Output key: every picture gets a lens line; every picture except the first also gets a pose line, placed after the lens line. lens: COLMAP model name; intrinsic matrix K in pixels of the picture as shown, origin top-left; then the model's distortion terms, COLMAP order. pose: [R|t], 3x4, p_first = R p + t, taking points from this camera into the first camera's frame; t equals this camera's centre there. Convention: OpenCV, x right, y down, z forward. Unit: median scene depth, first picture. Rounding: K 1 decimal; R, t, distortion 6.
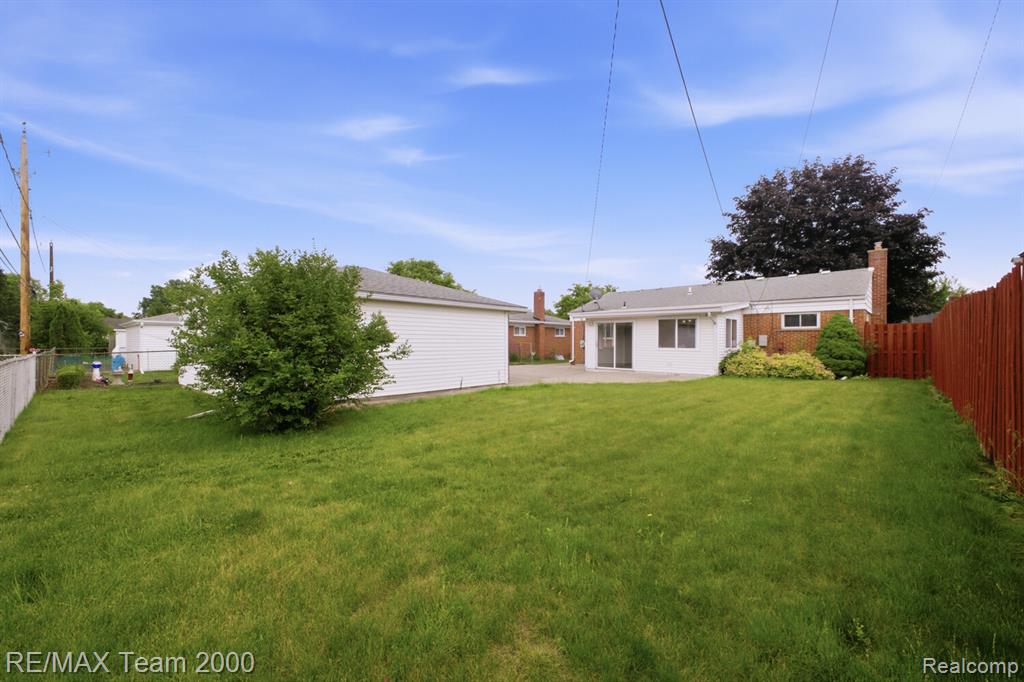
lens RADIAL K [[406.5, 0, 512.0], [0, 406.5, 341.0], [0, 0, 1]] dist [0.002120, 0.000097]
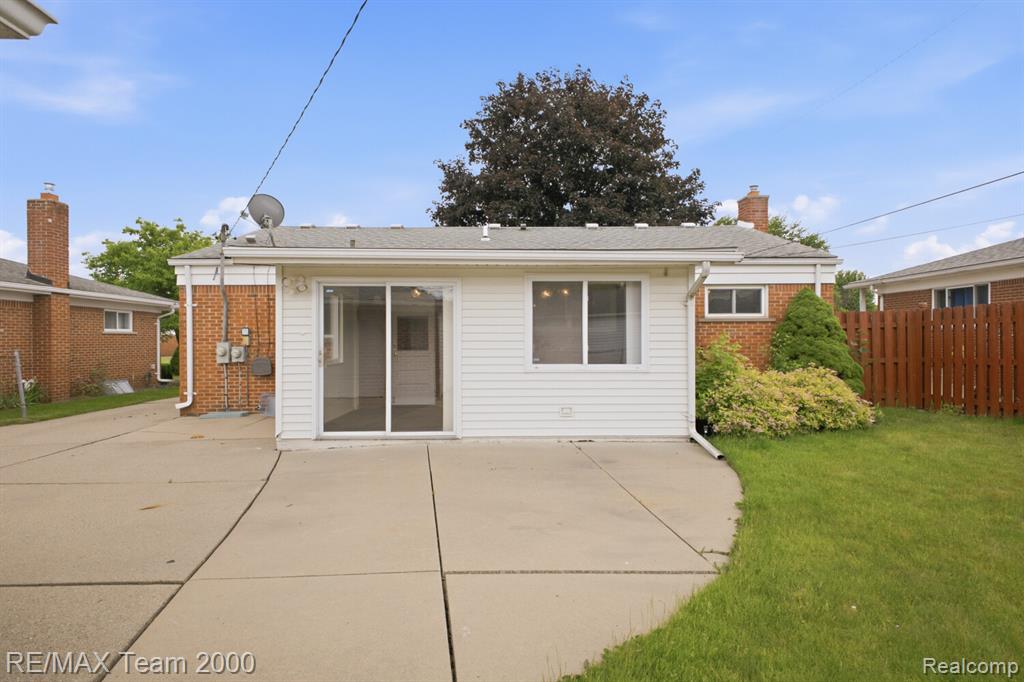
lens RADIAL K [[555.7, 0, 512.0], [0, 555.7, 341.0], [0, 0, 1]] dist [0.031463, 0.000281]
pose [[0.719604, -0.006750, 0.694352, 0.017130], [0.005240, 0.999977, 0.004291, -0.003690], [-0.694365, 0.000550, 0.719622, 0.437020]]
